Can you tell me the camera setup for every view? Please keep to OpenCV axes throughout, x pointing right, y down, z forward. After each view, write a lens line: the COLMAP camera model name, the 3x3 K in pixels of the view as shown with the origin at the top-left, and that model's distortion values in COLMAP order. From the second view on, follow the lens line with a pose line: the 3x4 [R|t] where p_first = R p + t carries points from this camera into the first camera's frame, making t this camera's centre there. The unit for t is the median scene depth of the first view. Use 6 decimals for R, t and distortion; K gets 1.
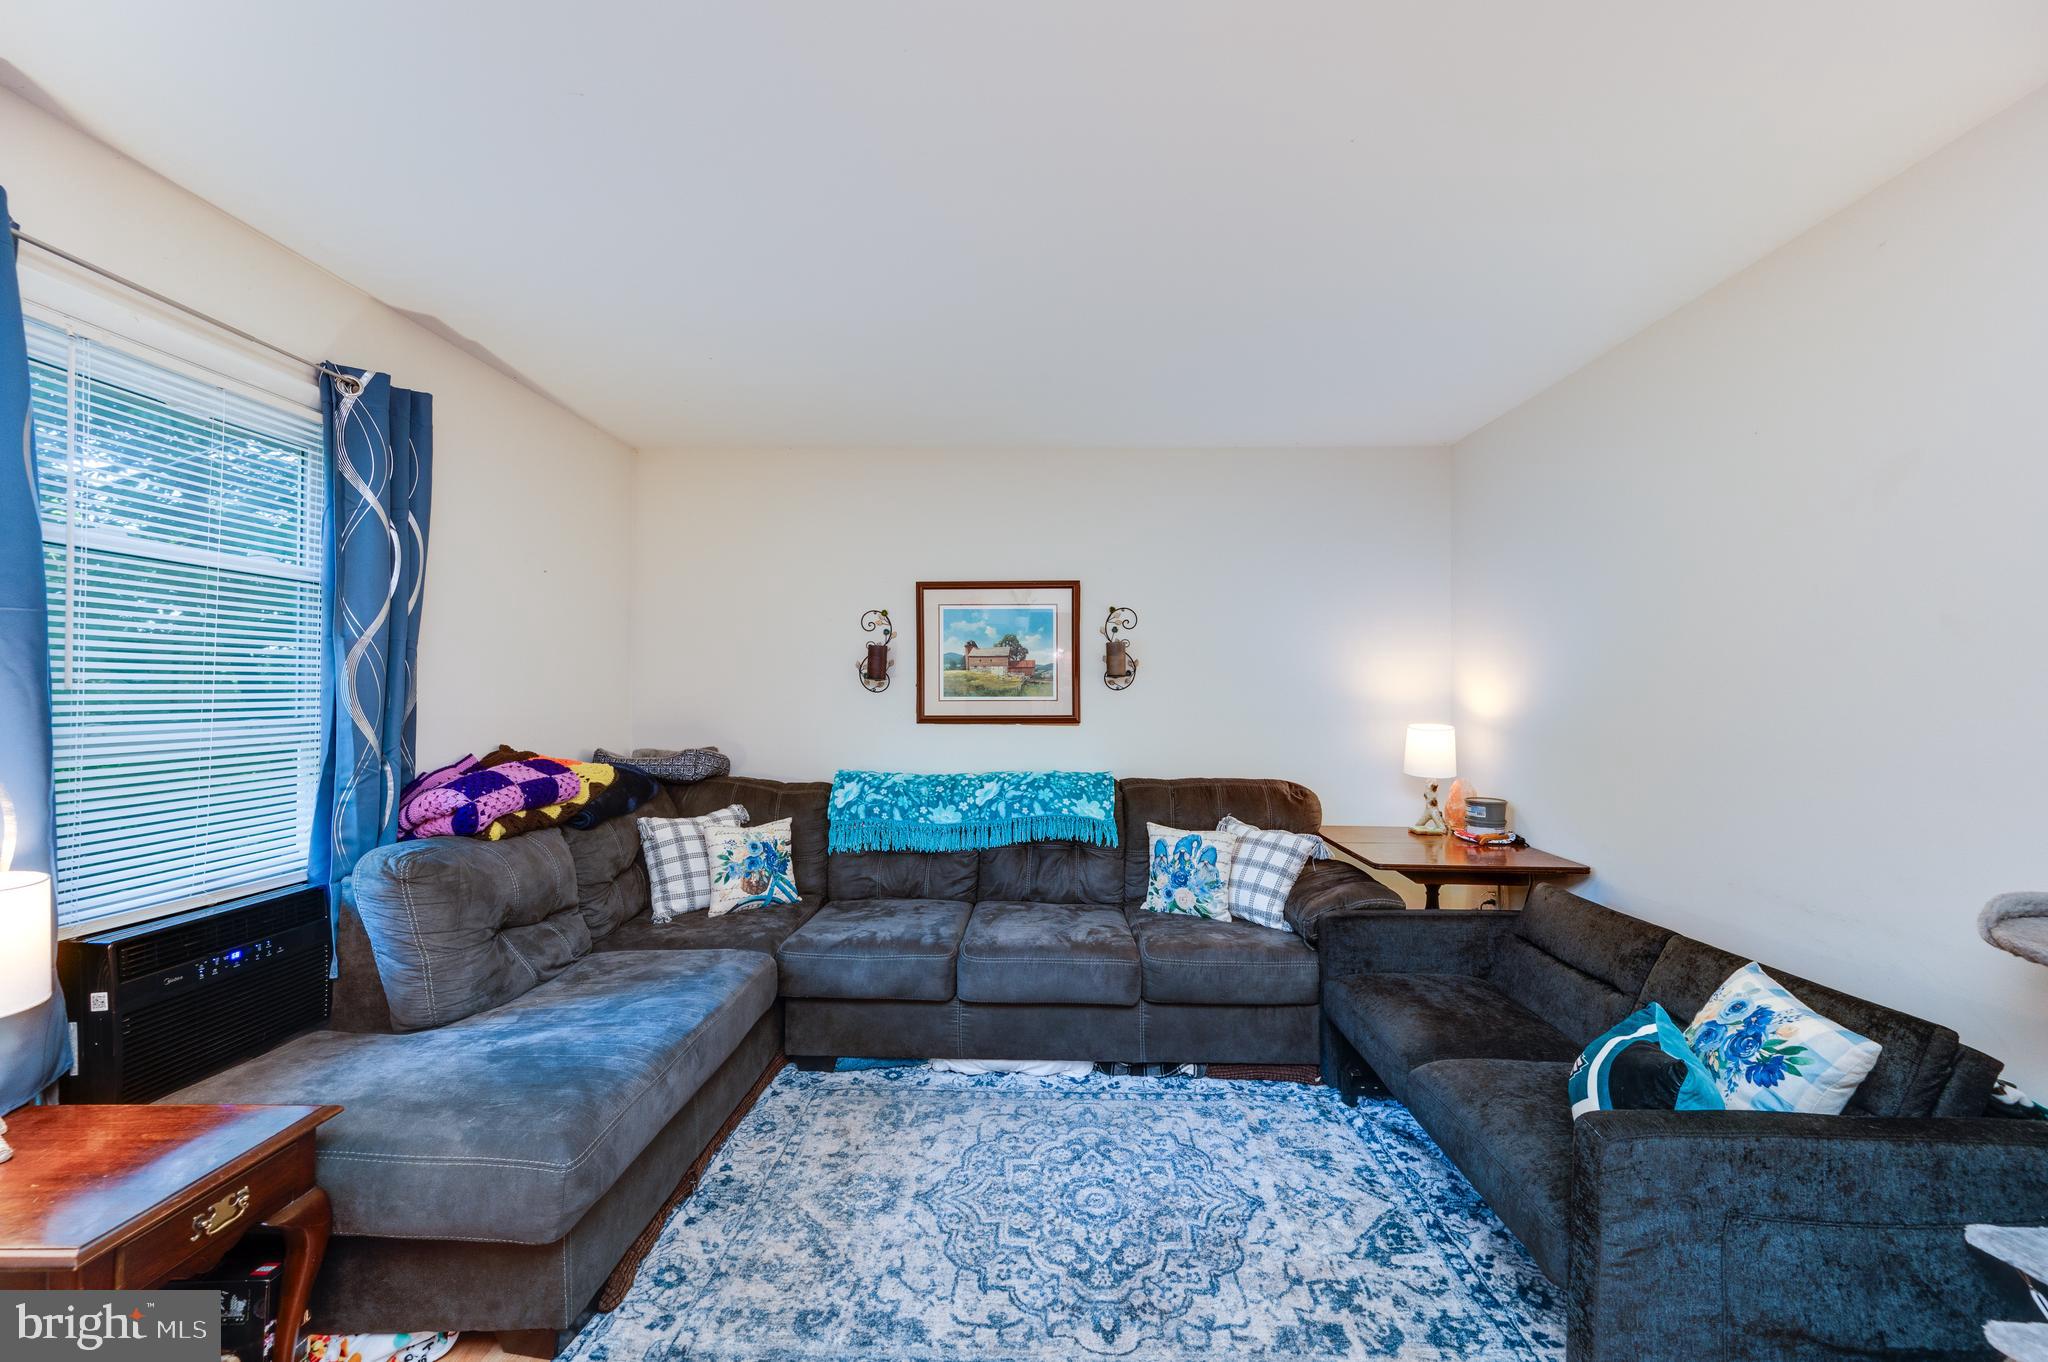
lens RADIAL K [[817.7, 0, 1032.8], [0, 817.7, 686.5], [0, 0, 1]] dist [0.007028, -0.000235]
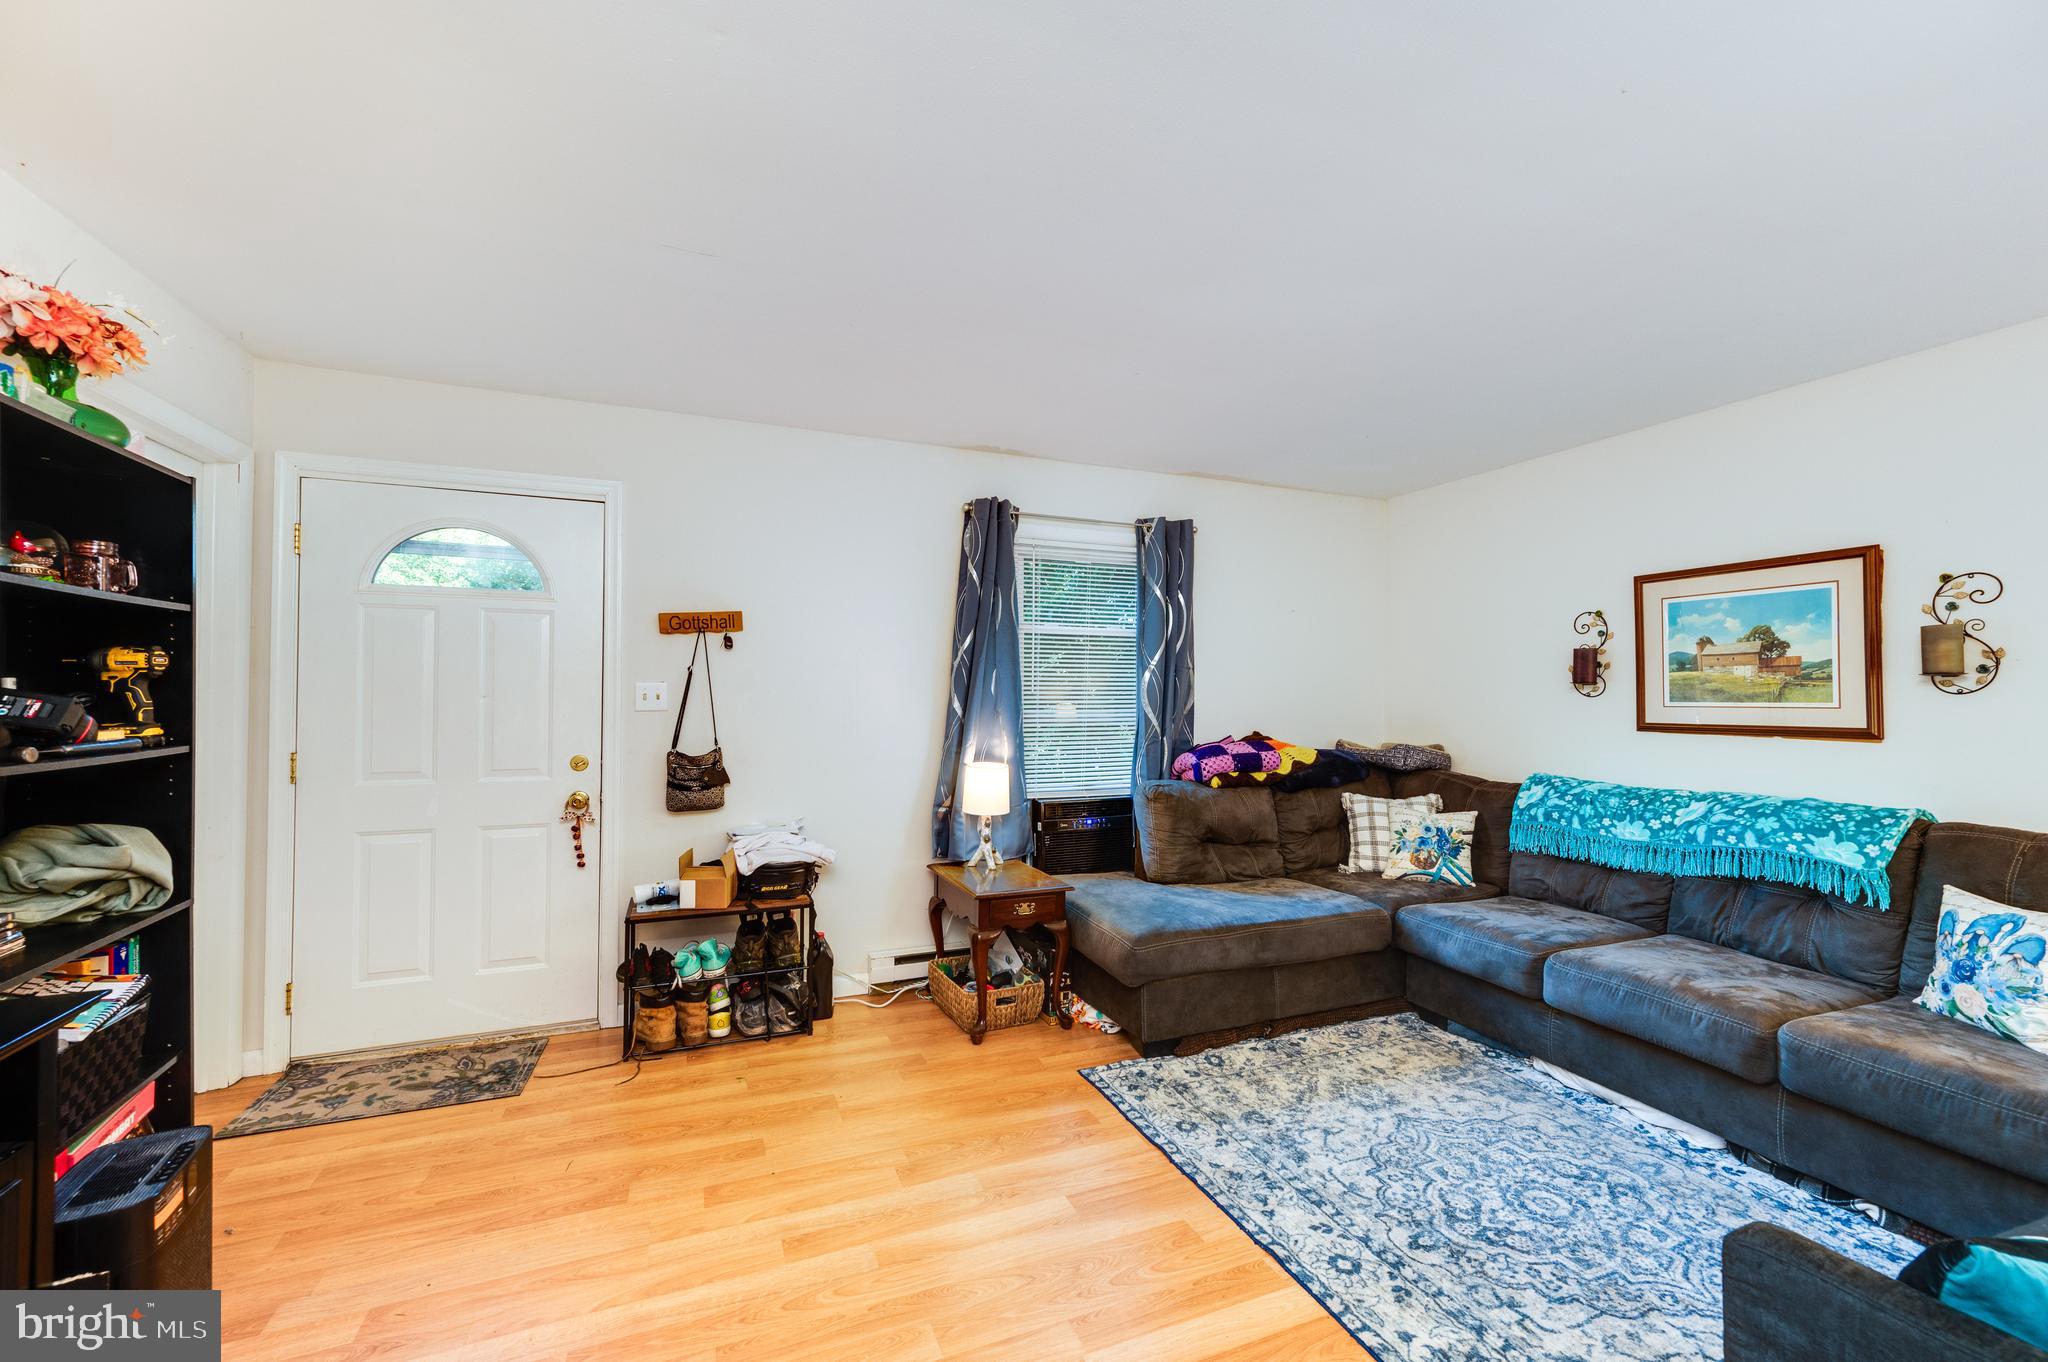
lens RADIAL K [[794.2, 0, 1029.3], [0, 794.2, 687.2], [0, 0, 1]] dist [0.008439, -0.000214]
pose [[0.418290, -0.010569, -0.908252, 0.516330], [0.003231, 0.999943, -0.010148, 0.003910], [0.908308, 0.001311, 0.418300, 0.014081]]
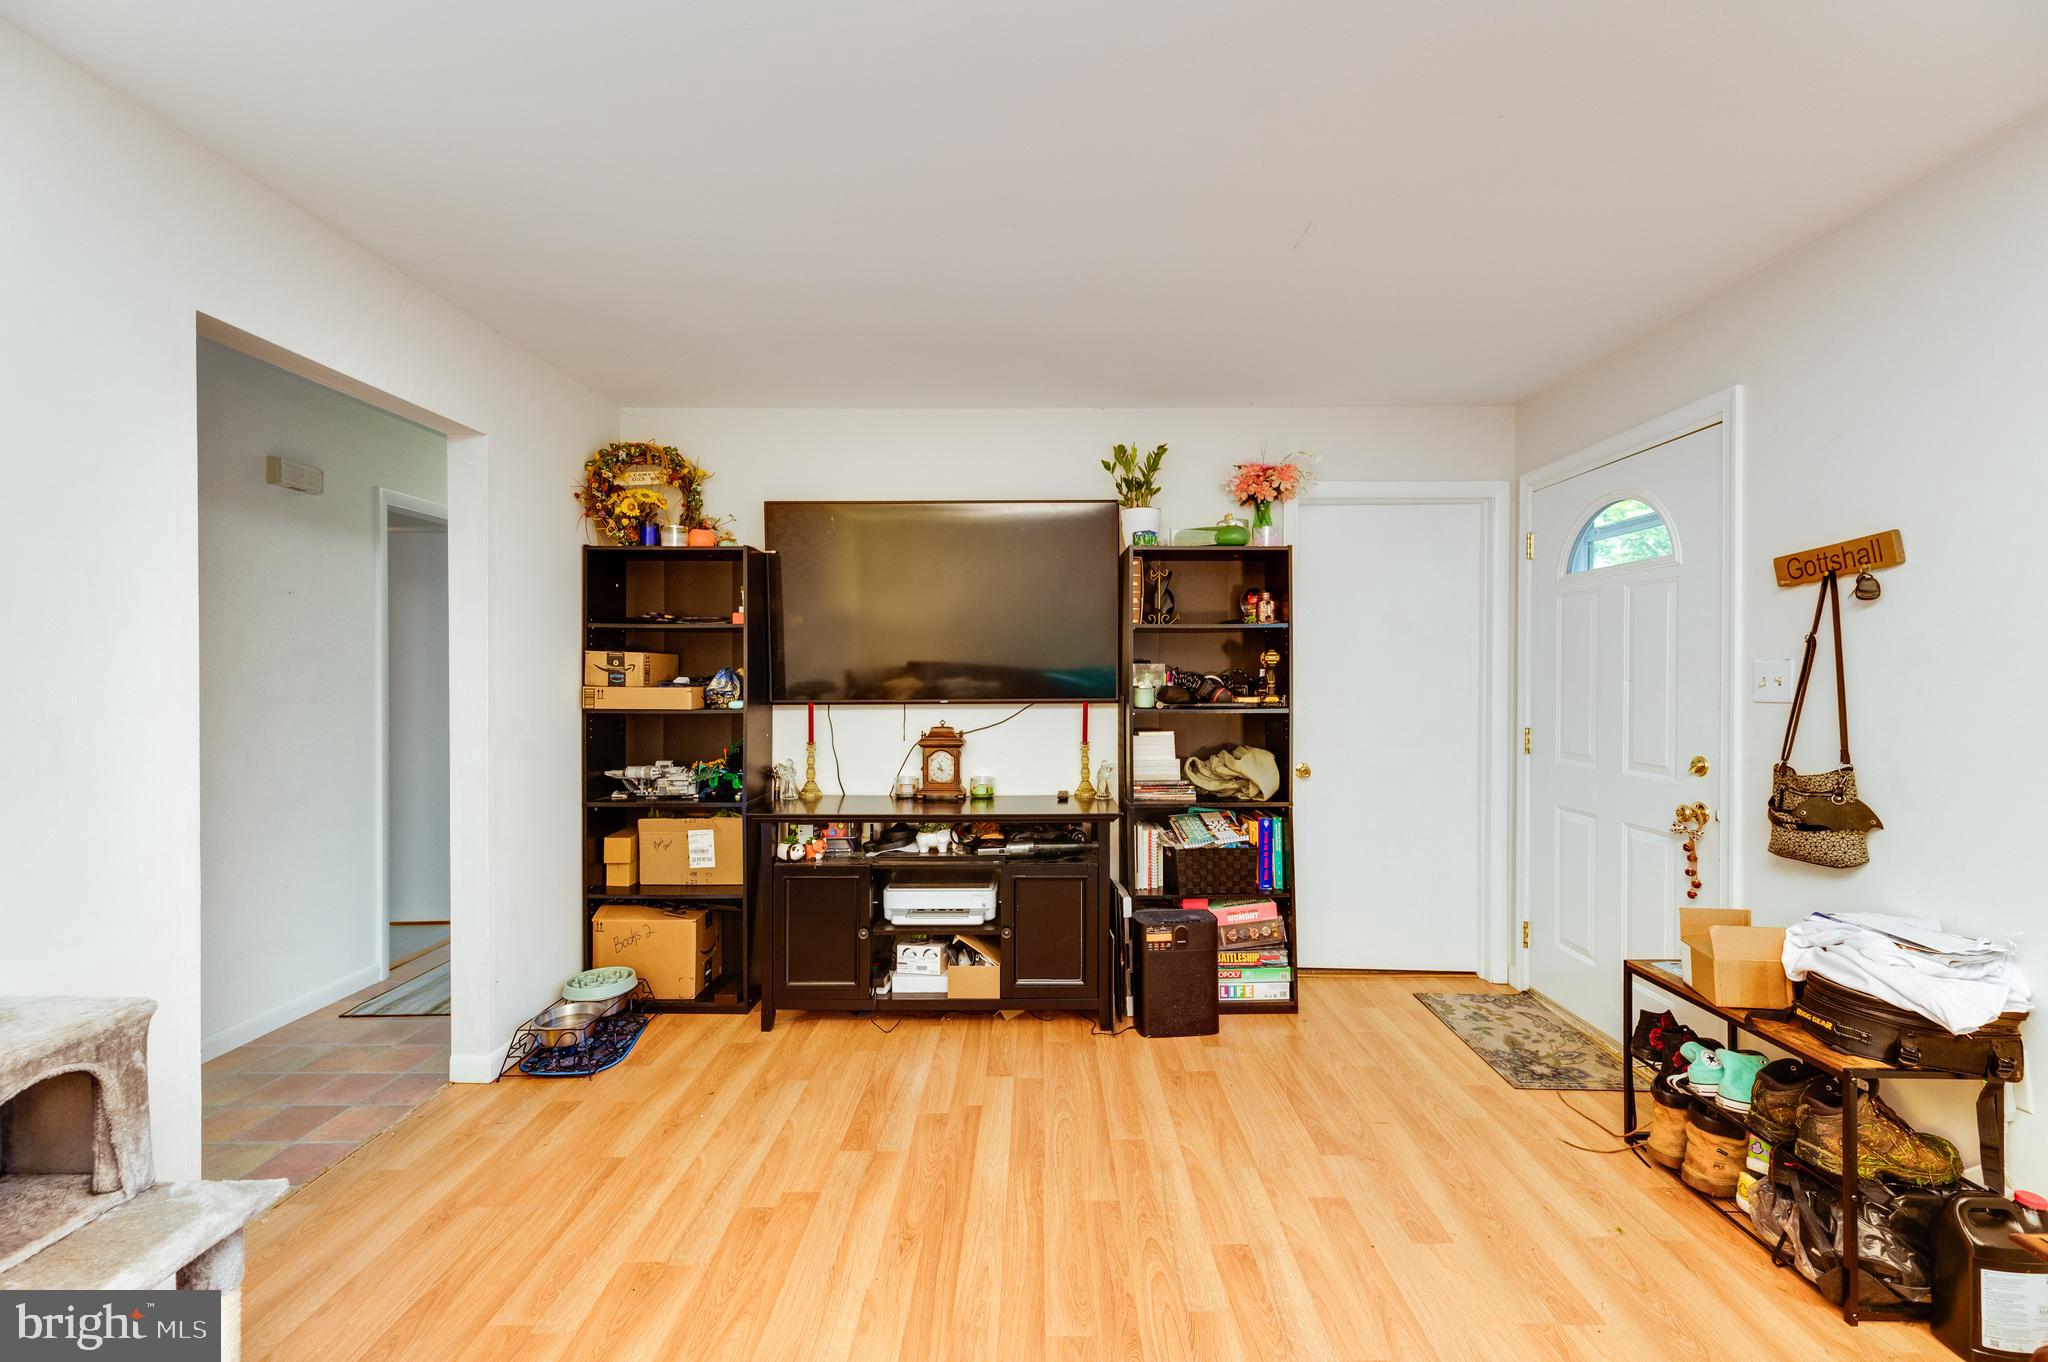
lens RADIAL K [[863.0, 0, 1047.8], [0, 863.0, 676.5], [0, 0, 1]] dist [-0.000063, -0.000180]
pose [[-0.999357, -0.004136, -0.035624, 0.026591], [-0.004037, 0.999988, -0.002840, 0.004391], [0.035635, -0.002694, -0.999361, 0.763288]]
